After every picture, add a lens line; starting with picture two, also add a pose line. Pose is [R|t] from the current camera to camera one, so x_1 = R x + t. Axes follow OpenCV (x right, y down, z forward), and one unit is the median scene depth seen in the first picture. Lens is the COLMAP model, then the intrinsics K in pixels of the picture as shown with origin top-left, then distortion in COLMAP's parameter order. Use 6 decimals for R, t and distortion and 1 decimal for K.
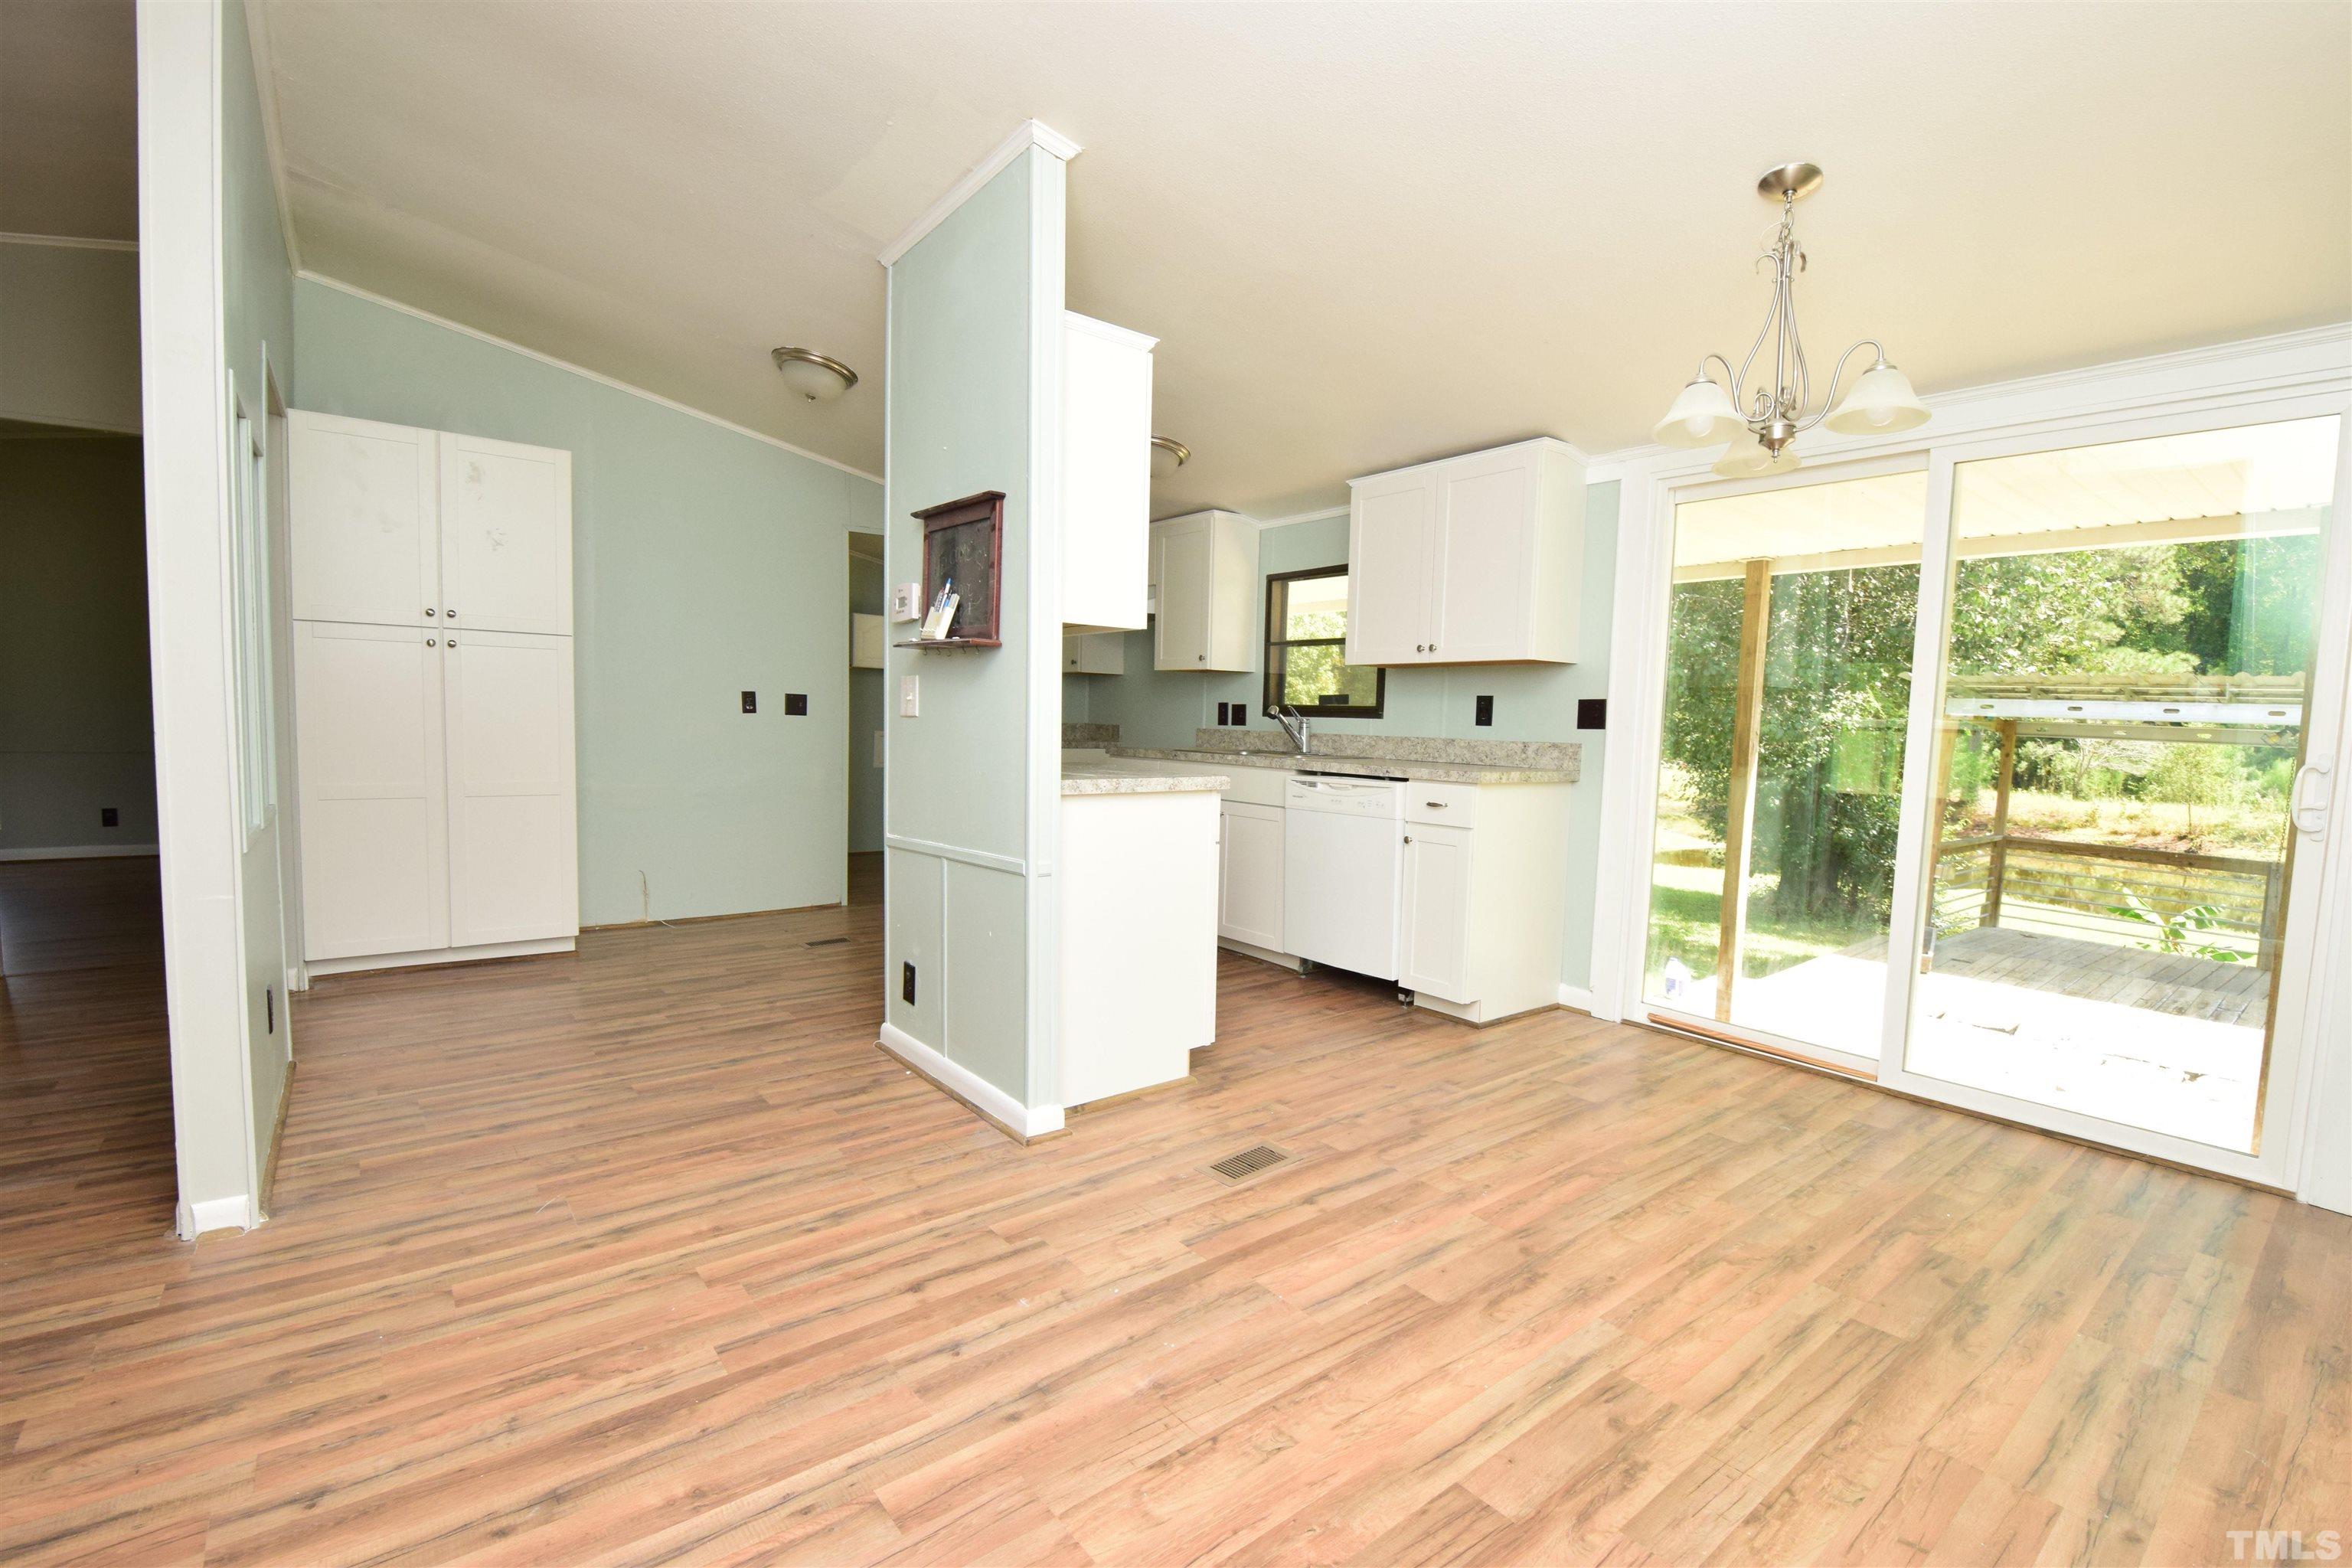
lens RADIAL K [[1023.5, 0, 1188.6], [0, 1023.5, 782.2], [0, 0, 1]] dist [0.004801, -0.012862]
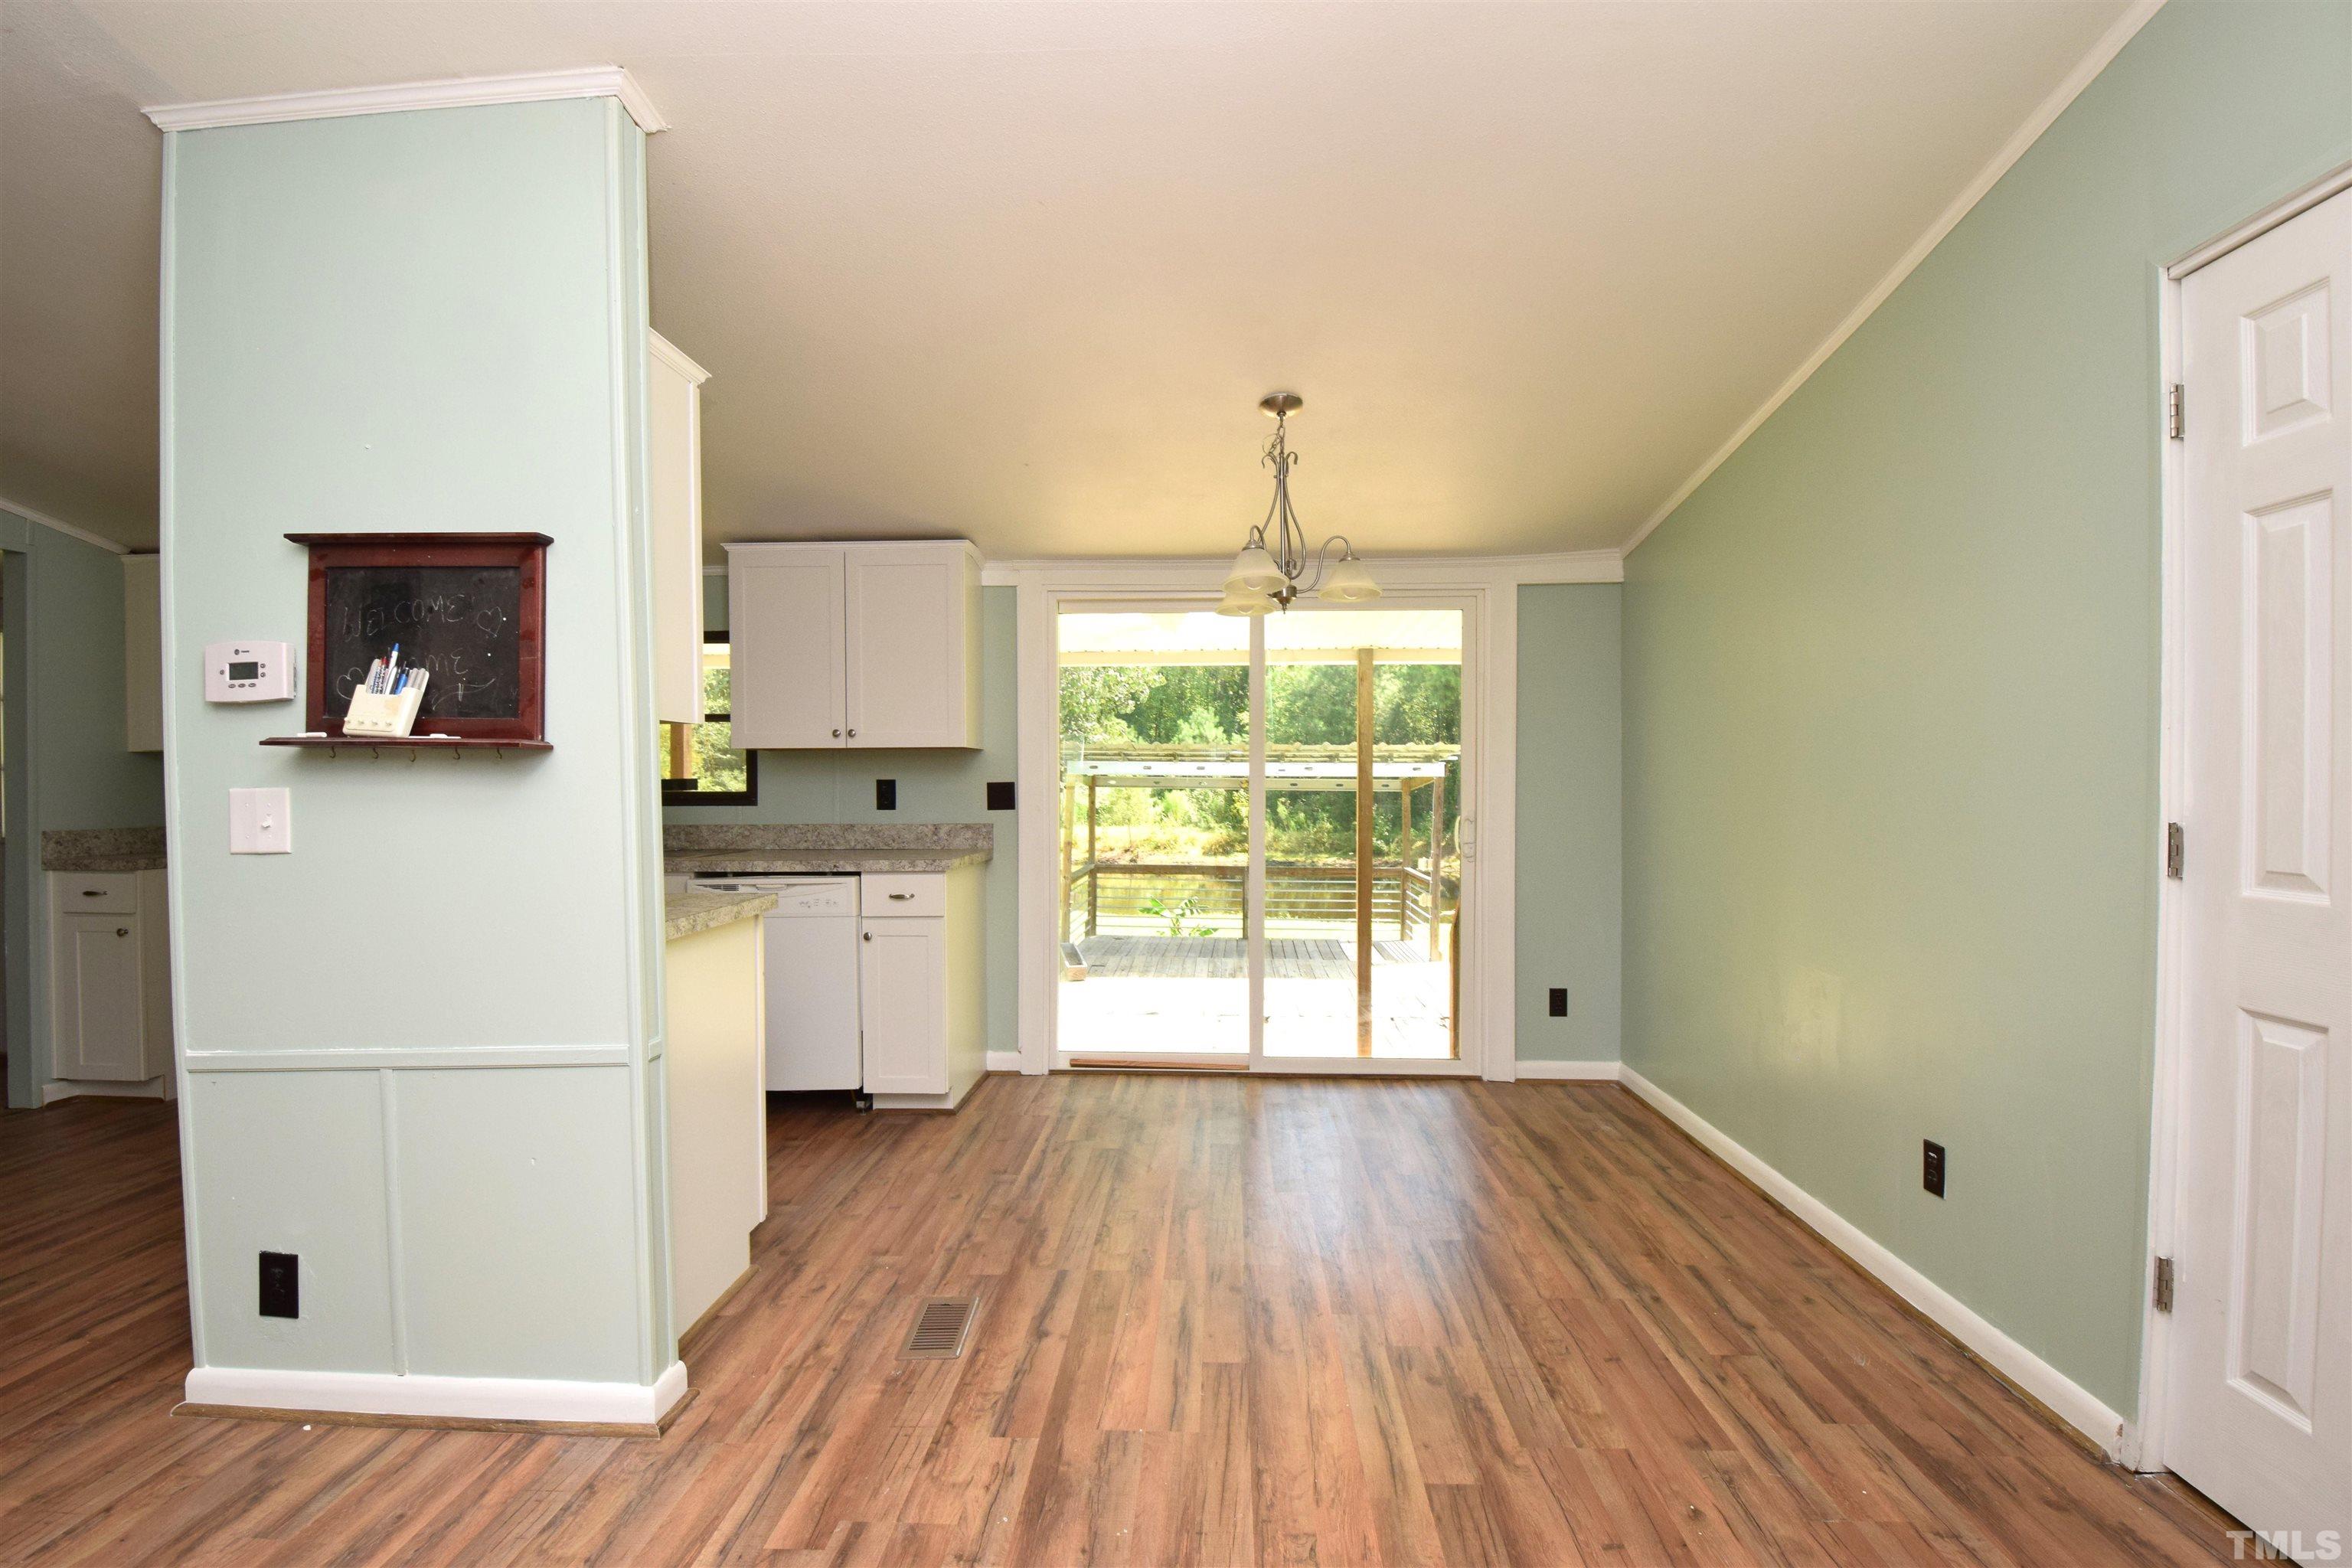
lens RADIAL K [[1023.5, 0, 1174.3], [0, 1023.5, 783.4], [0, 0, 1]] dist [0.004801, -0.012862]
pose [[0.663700, -0.031405, 0.747340, -0.368991], [0.071171, 0.997237, -0.021299, -0.054632], [-0.744606, 0.067325, 0.664101, 0.177601]]
